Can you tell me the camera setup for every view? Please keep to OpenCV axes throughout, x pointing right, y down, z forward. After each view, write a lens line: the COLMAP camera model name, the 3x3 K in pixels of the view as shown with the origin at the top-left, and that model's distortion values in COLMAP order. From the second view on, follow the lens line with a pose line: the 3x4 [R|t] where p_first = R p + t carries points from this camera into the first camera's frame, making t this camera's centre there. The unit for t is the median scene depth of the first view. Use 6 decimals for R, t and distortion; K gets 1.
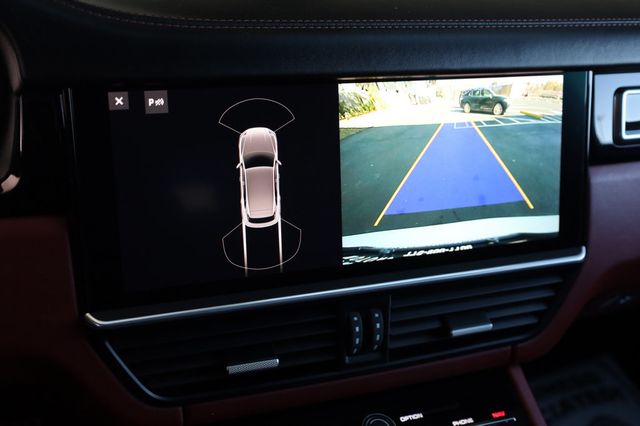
lens RADIAL K [[767.6, 0, 320.0], [0, 767.6, 213.0], [0, 0, 1]] dist [0.010694, -0.007298]
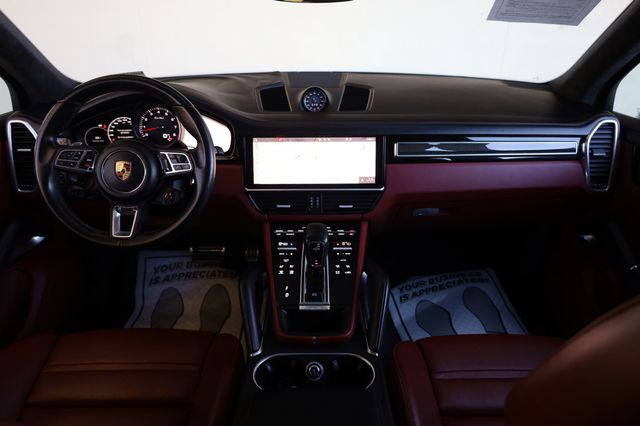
lens RADIAL K [[442.3, 0, 319.7], [0, 442.3, 206.6], [0, 0, 1]] dist [0.001095, 0.000347]
pose [[0.935241, 0.069640, -0.347094, 0.832278], [-0.088248, 0.995371, -0.038076, 0.251857], [0.342835, 0.066240, 0.937057, -1.034106]]
